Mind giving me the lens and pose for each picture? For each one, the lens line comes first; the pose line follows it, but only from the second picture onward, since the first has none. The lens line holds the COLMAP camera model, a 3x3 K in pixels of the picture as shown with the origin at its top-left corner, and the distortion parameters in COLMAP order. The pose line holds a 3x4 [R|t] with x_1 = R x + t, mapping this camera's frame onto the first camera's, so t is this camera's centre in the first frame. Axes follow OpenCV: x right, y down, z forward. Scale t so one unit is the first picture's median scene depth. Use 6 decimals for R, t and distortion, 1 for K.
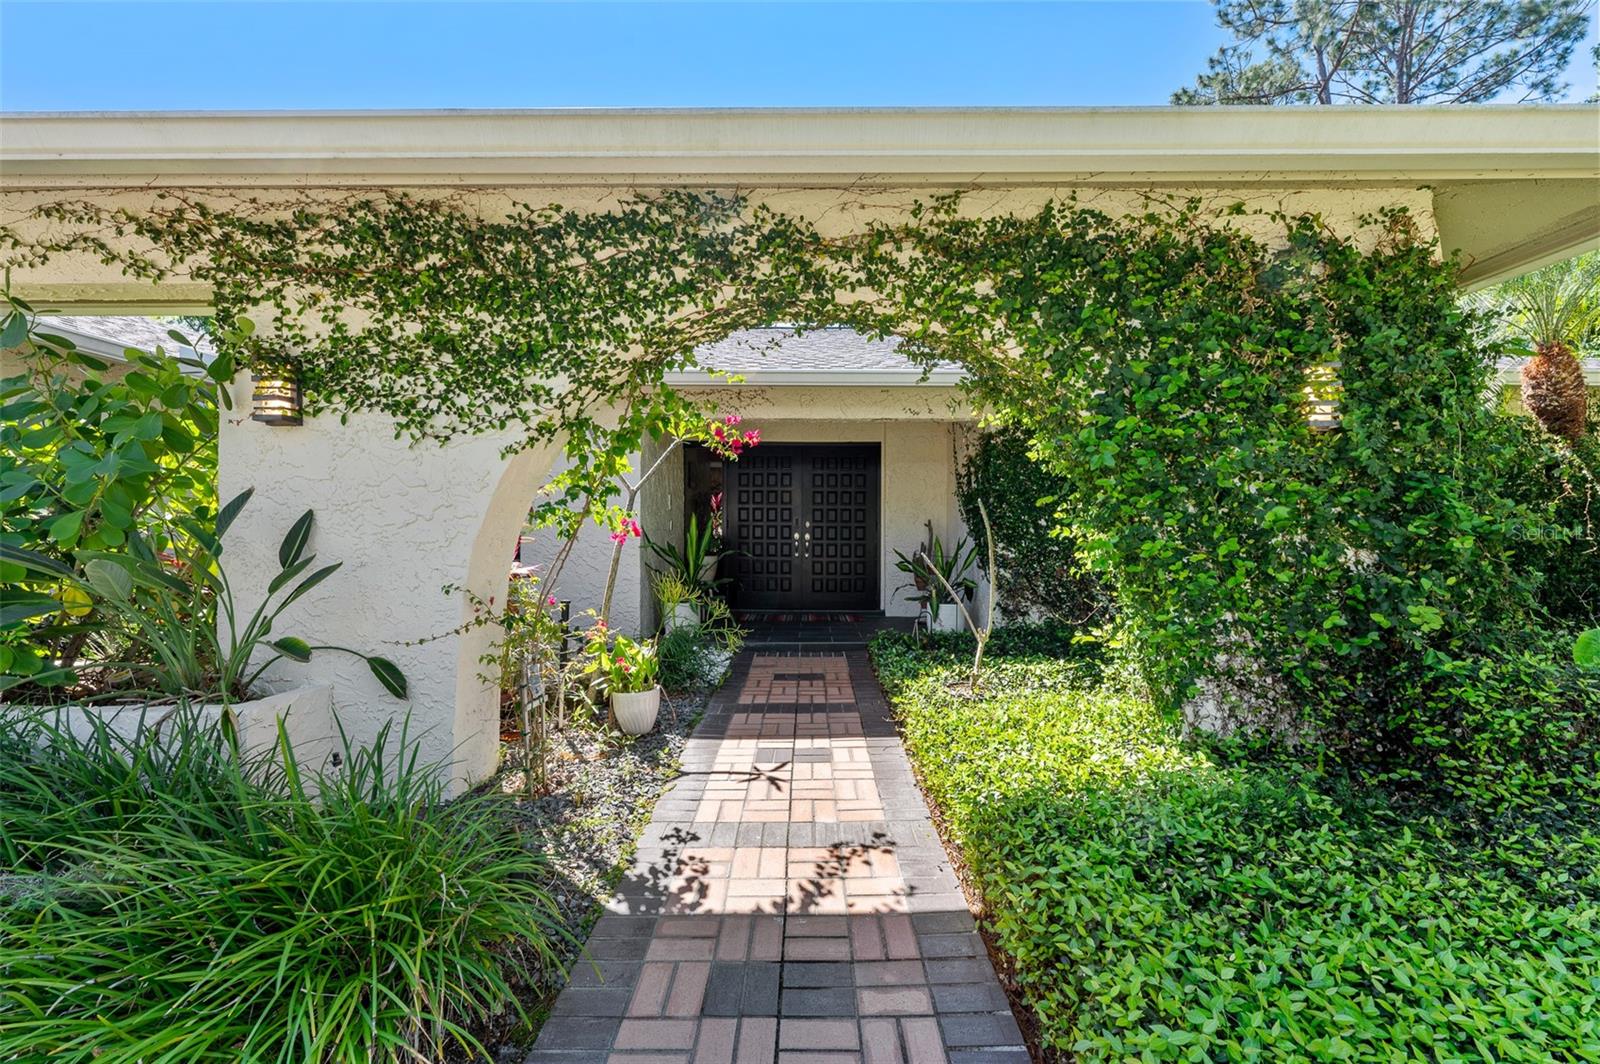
lens RADIAL K [[636.1, 0, 800.0], [0, 636.1, 532.0], [0, 0, 1]] dist [0.002435, 0.000417]
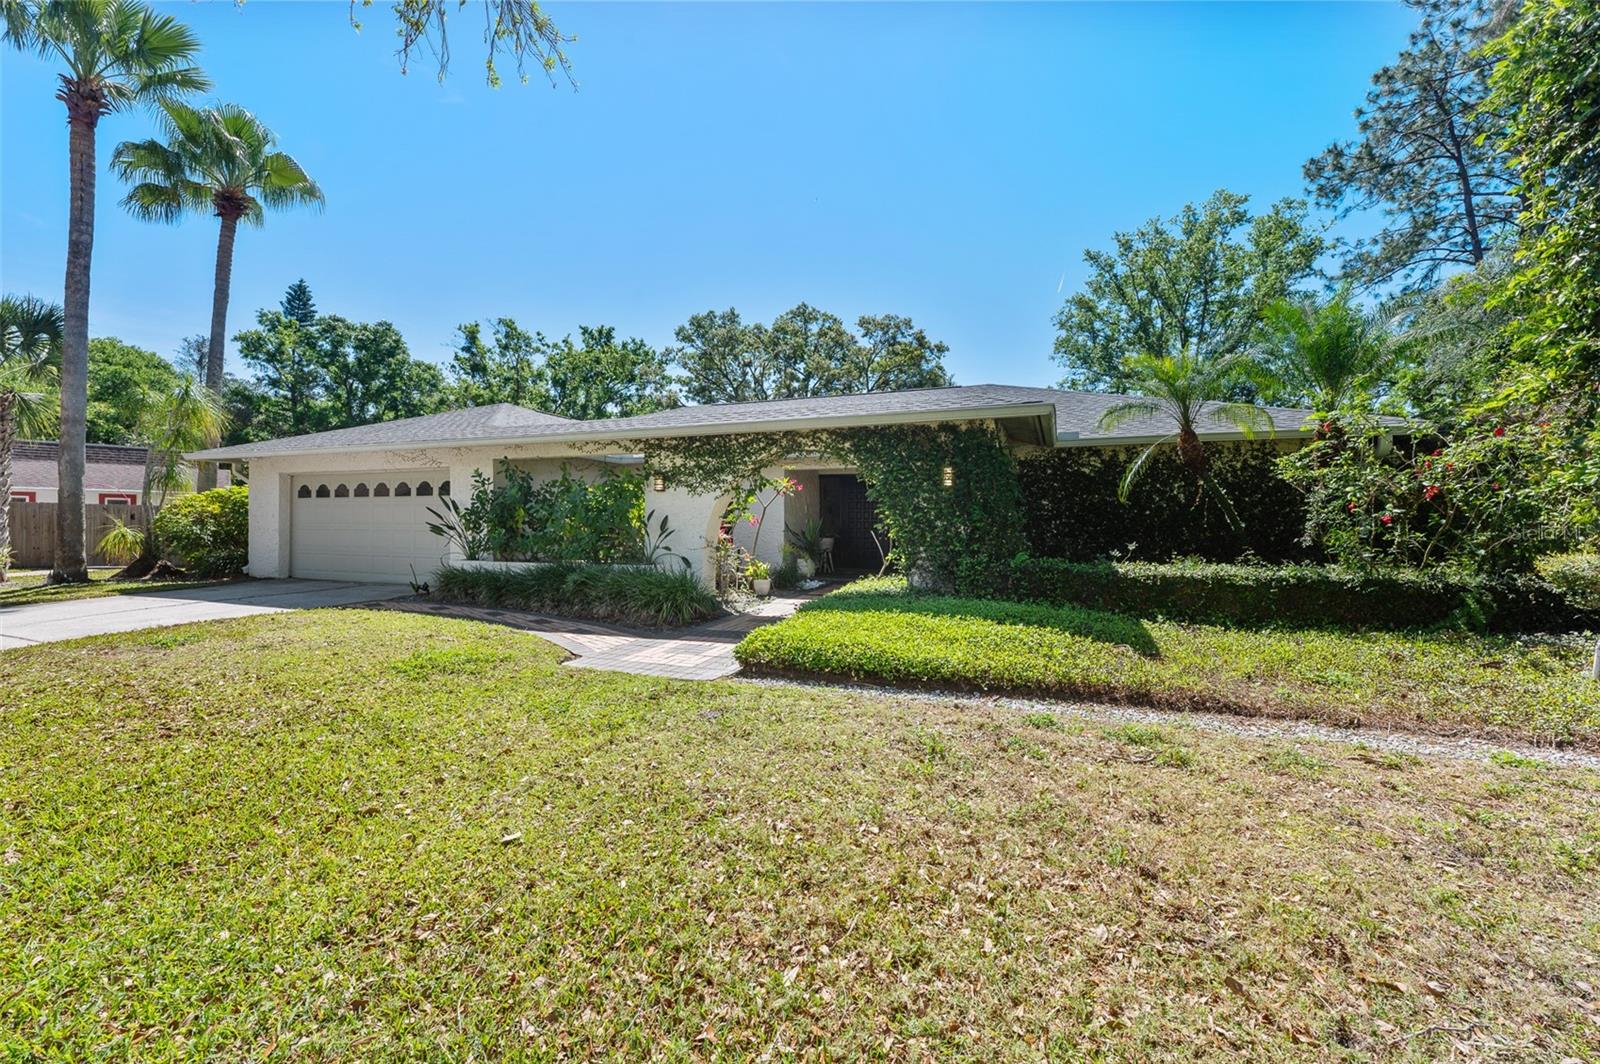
lens RADIAL K [[636.1, 0, 800.0], [0, 636.1, 532.0], [0, 0, 1]] dist [0.002435, 0.000417]
pose [[0.934762, 0.005055, -0.355239, 1.196889], [-0.003985, 0.999985, 0.003743, 0.043138], [0.355253, -0.002083, 0.934768, -2.071690]]
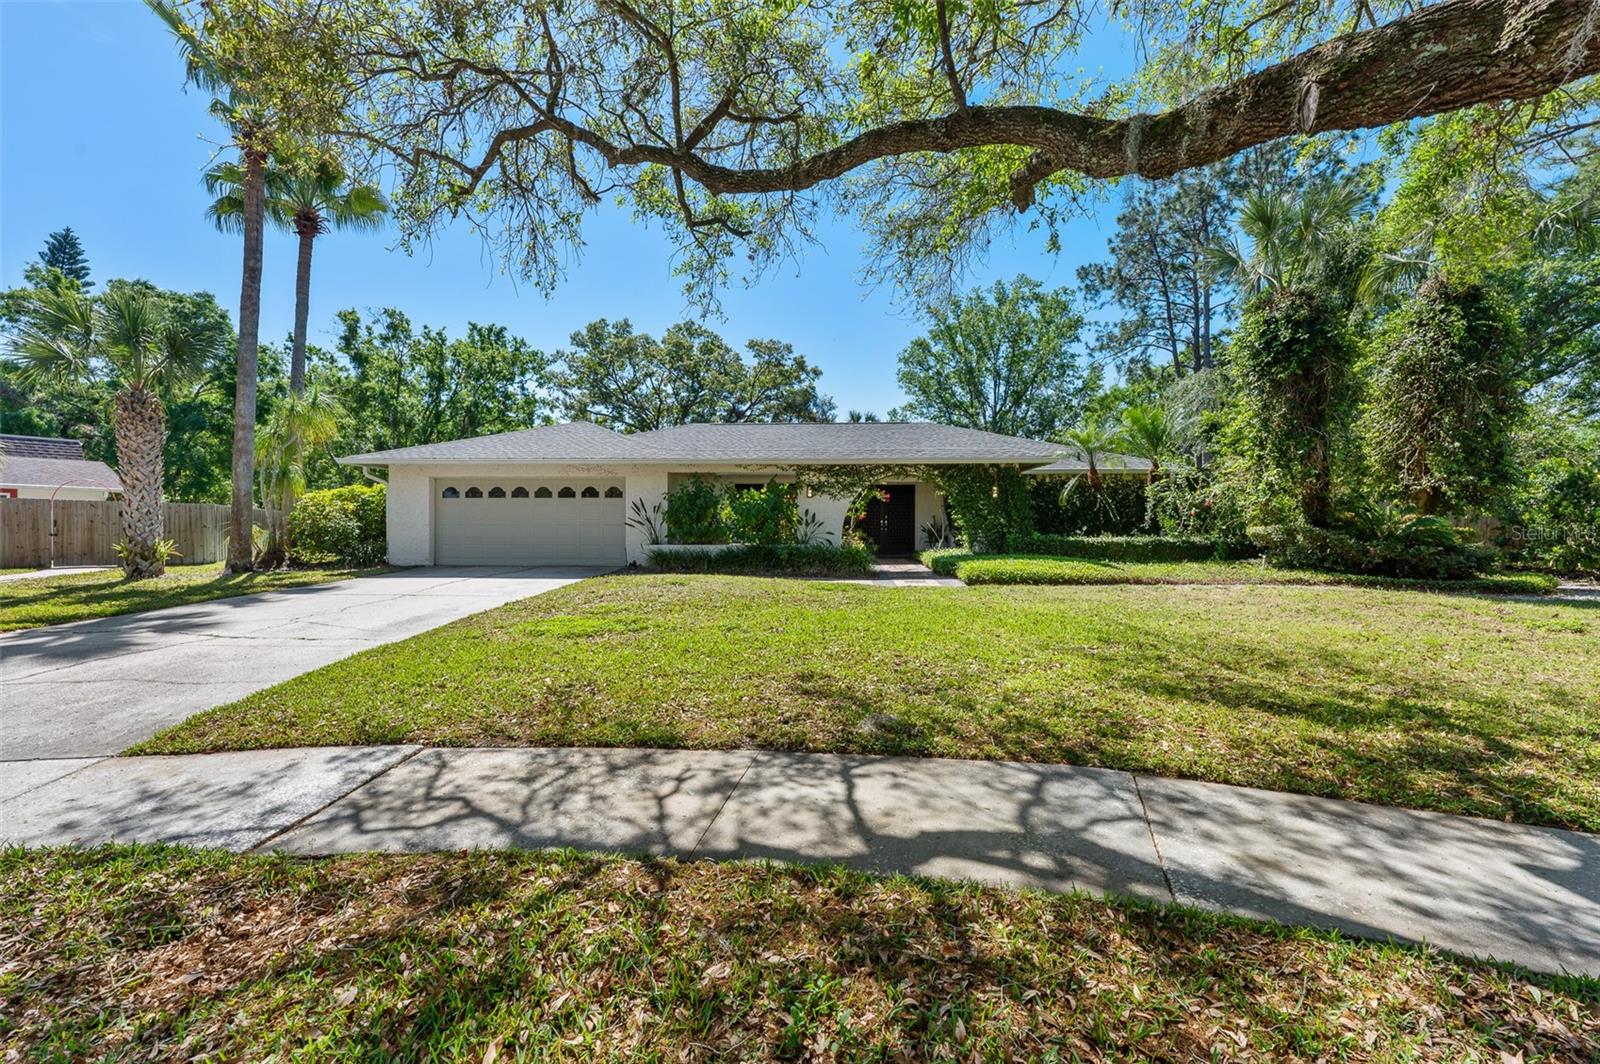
lens RADIAL K [[650.1, 0, 800.0], [0, 650.1, 532.0], [0, 0, 1]] dist [-0.000891, -0.000075]
pose [[0.999333, -0.002299, -0.036449, -0.692333], [0.002453, 0.999988, 0.004173, 0.111063], [0.036439, -0.004259, 0.999327, -4.707775]]
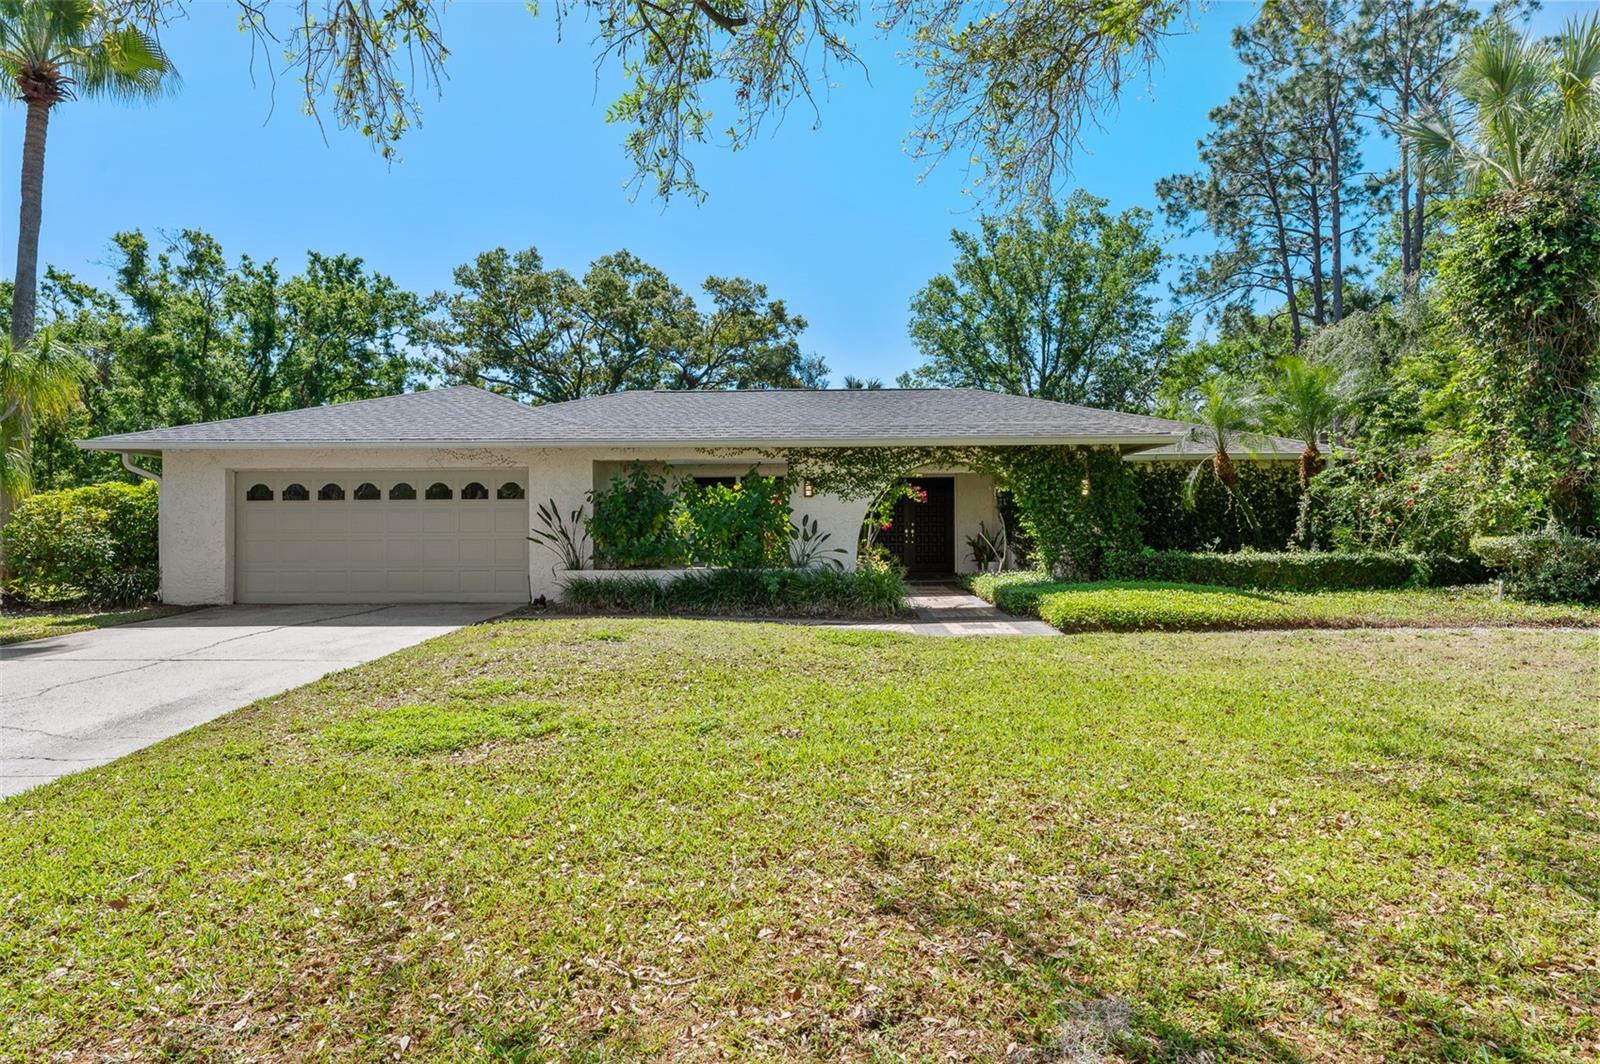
lens RADIAL K [[866.7, 0, 800.0], [0, 866.7, 532.0], [0, 0, 1]] dist [-0.002061, 0.000086]
pose [[0.999949, -0.009773, -0.002566, -0.853265], [0.009755, 0.999928, -0.006947, 0.070274], [0.002633, 0.006921, 0.999973, -4.056522]]
